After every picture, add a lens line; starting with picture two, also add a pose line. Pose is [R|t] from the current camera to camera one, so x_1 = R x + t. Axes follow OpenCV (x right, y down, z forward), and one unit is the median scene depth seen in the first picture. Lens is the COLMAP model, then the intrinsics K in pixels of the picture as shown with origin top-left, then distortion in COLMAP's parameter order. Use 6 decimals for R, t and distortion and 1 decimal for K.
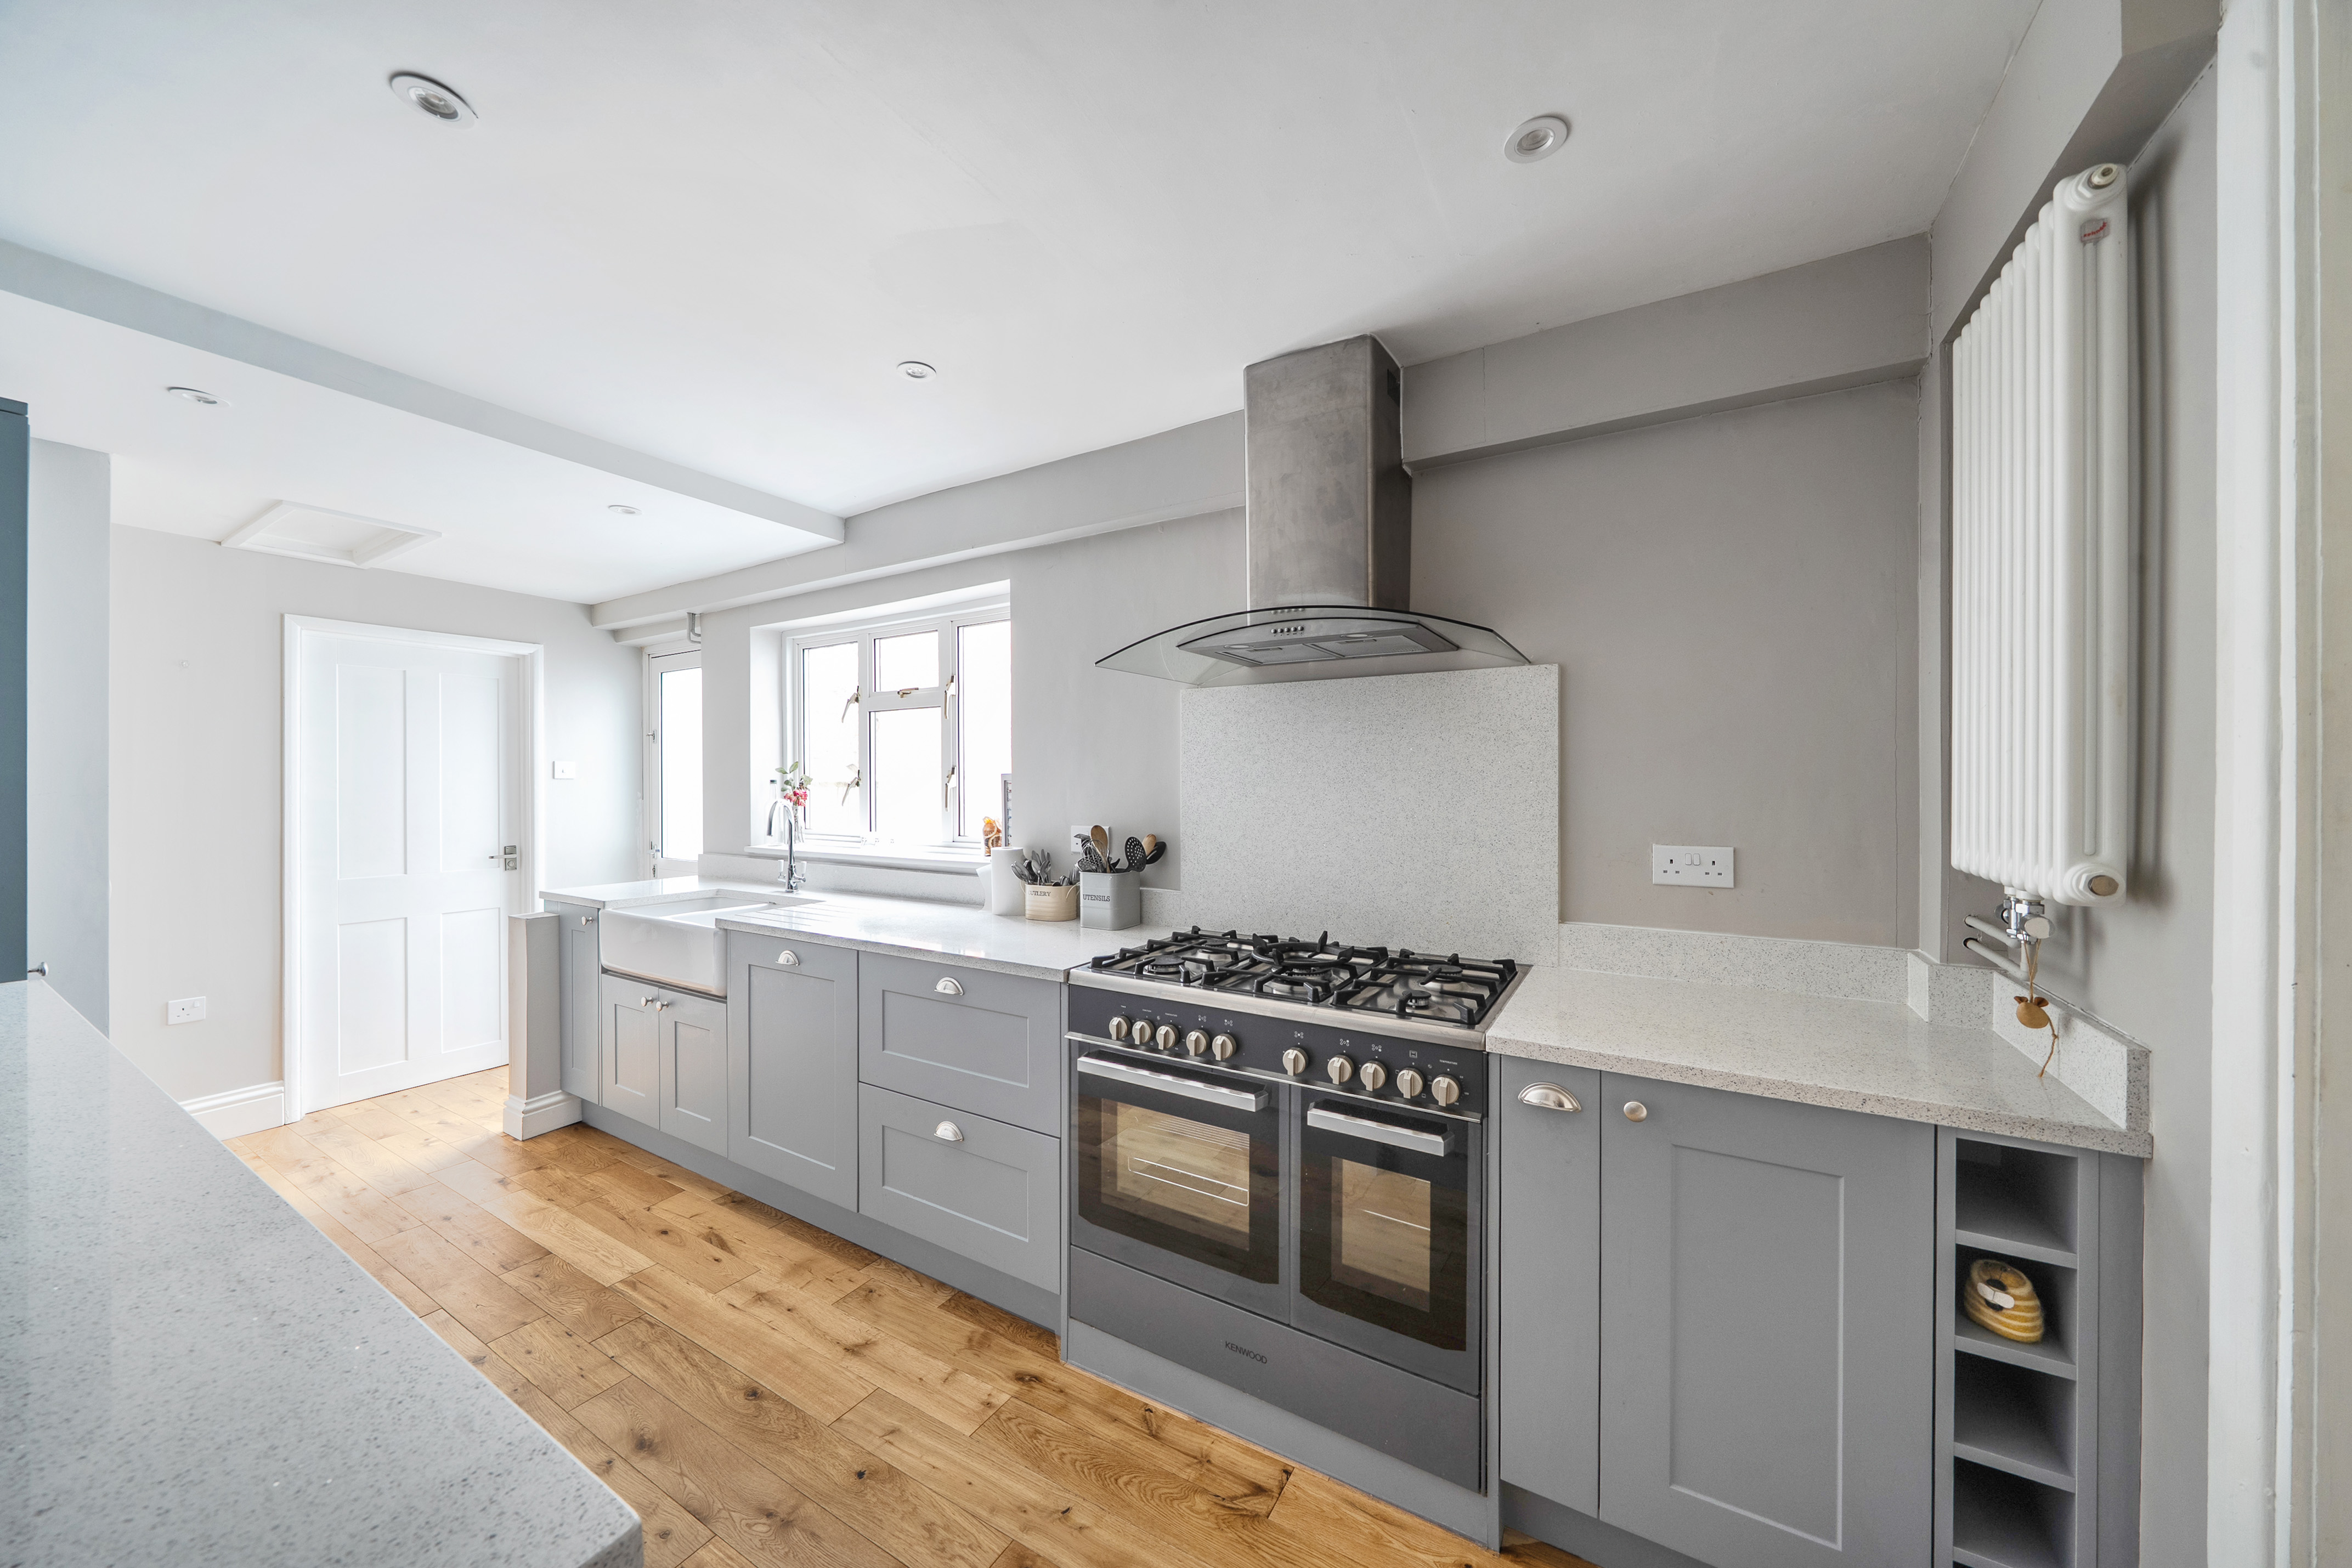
lens RADIAL K [[815.7, 0, 1173.8], [0, 815.7, 779.6], [0, 0, 1]] dist [-0.002219, -0.000148]
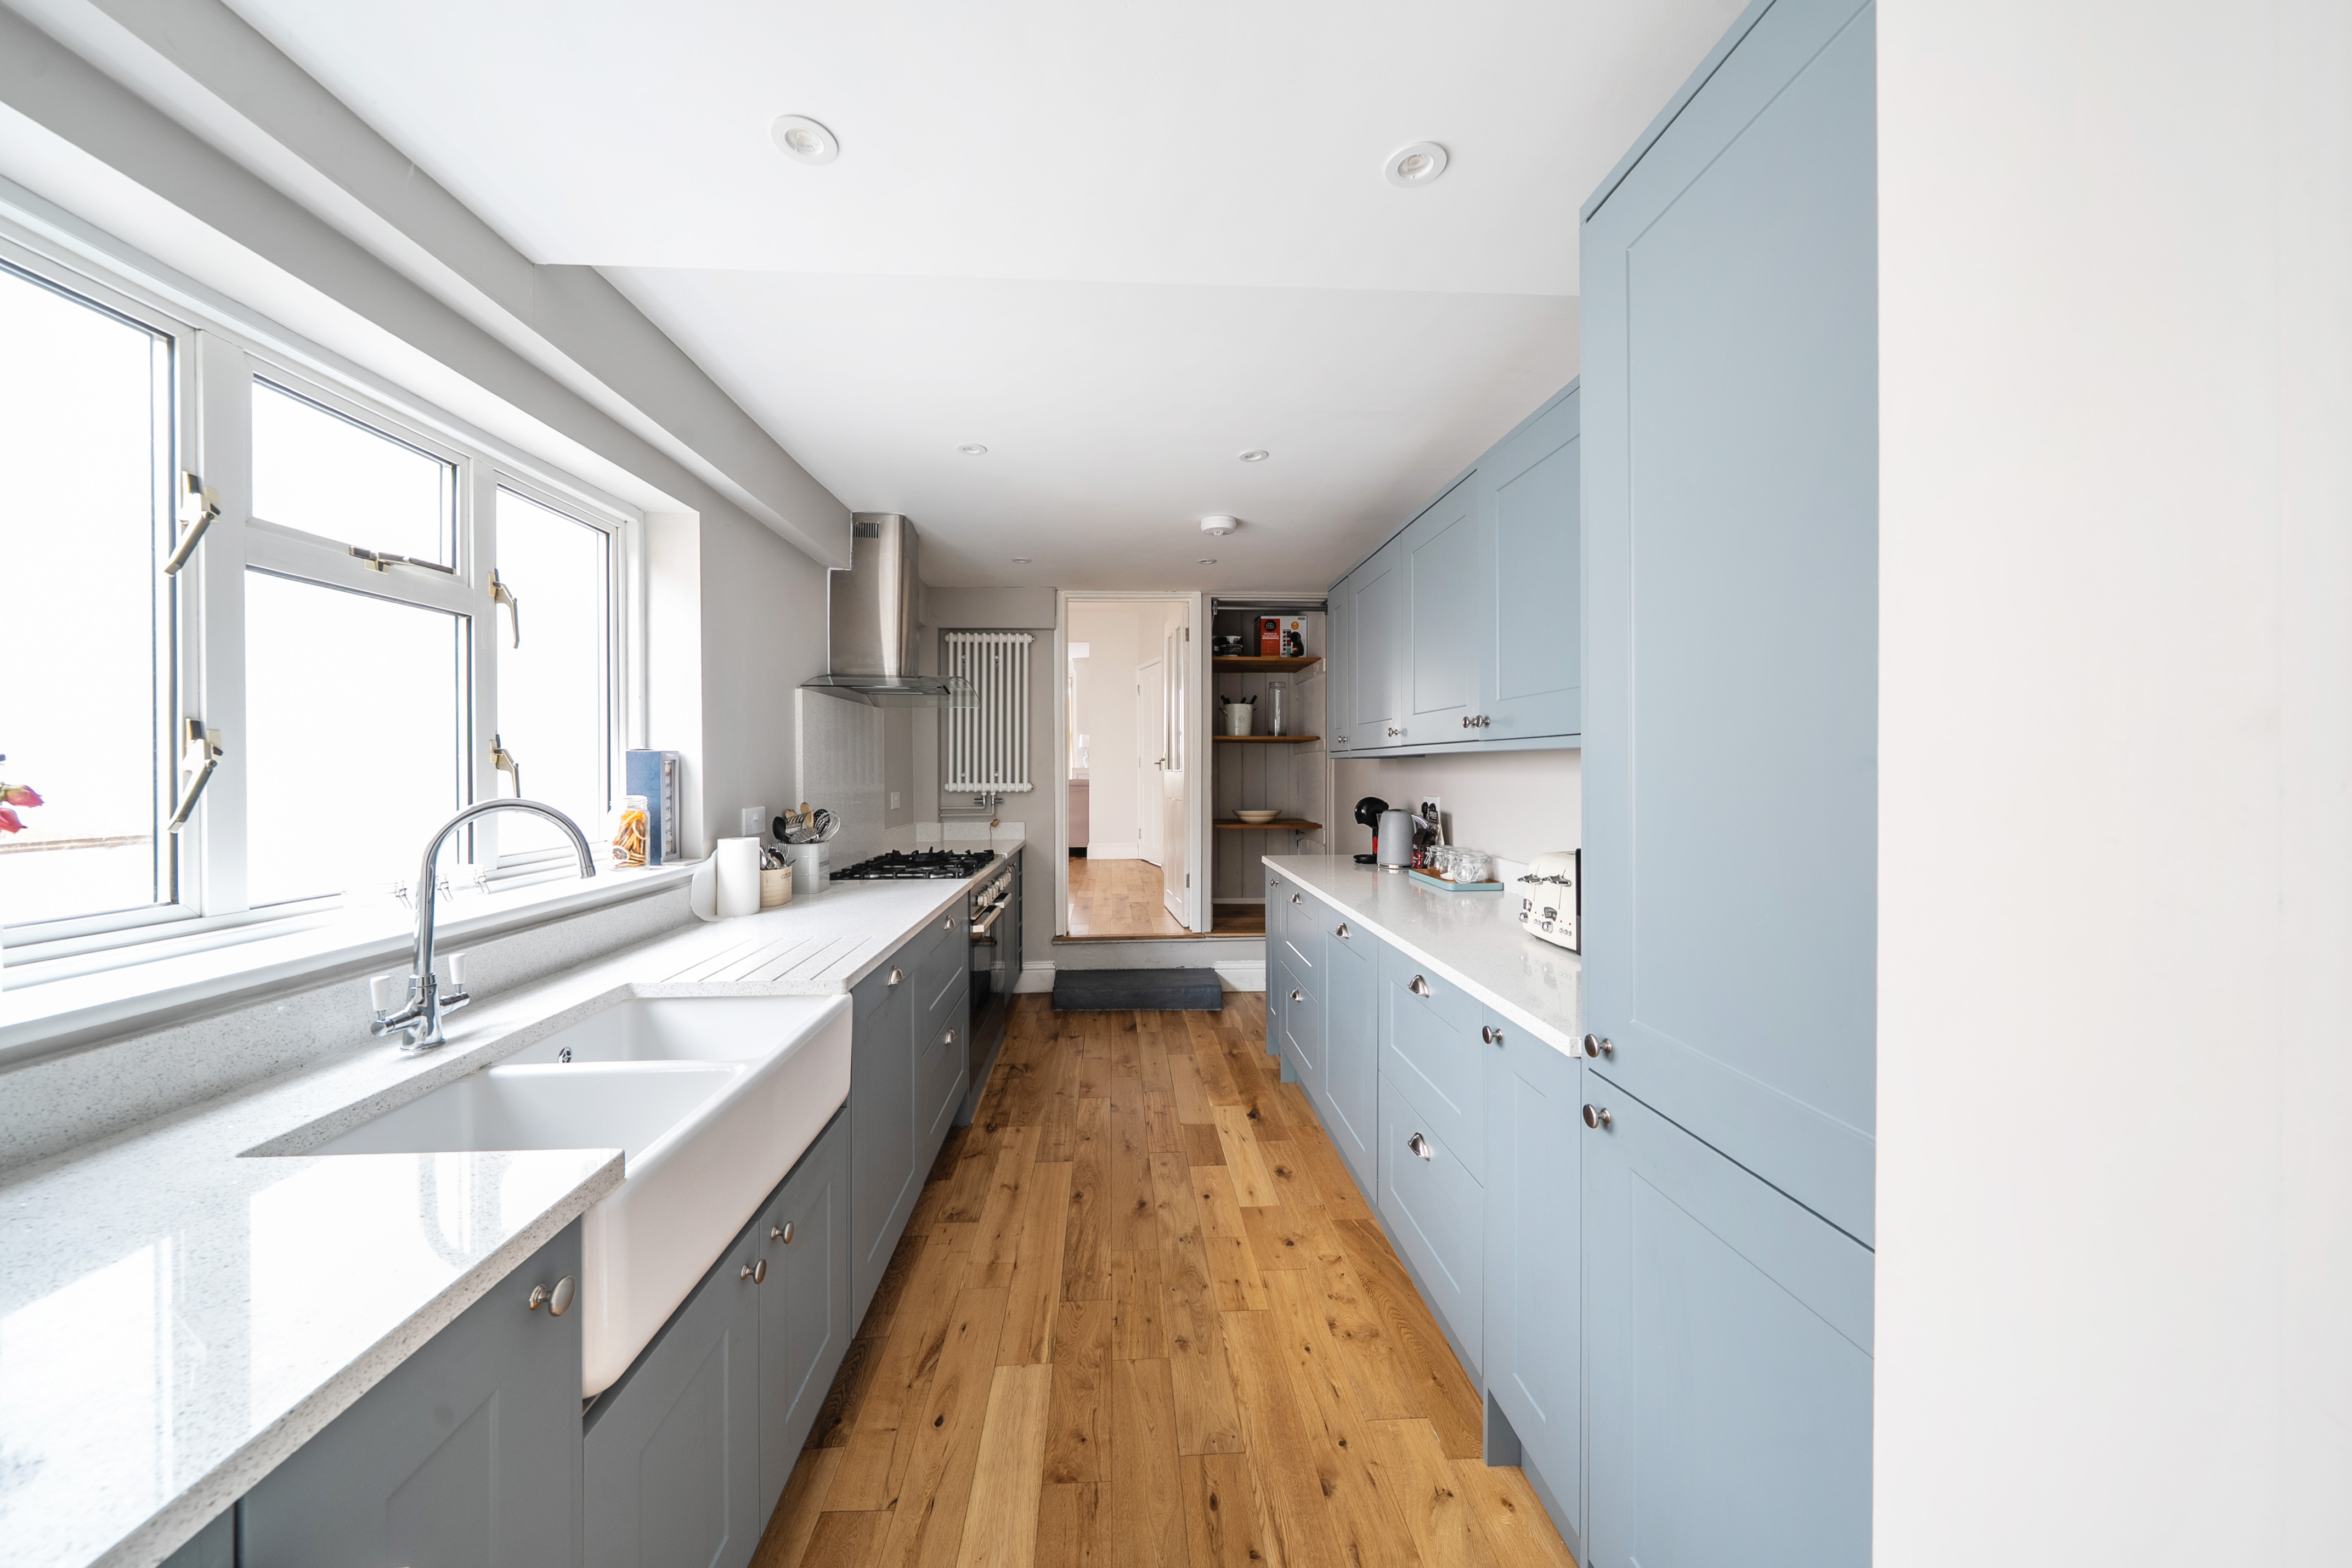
lens RADIAL K [[812.0, 0, 1160.2], [0, 812.0, 775.8], [0, 0, 1]] dist [-0.001934, -0.000270]
pose [[-0.562958, 0.000349, 0.826485, -1.939528], [0.005226, 0.999981, 0.003137, 0.030272], [-0.826469, 0.006085, -0.562949, 1.844724]]
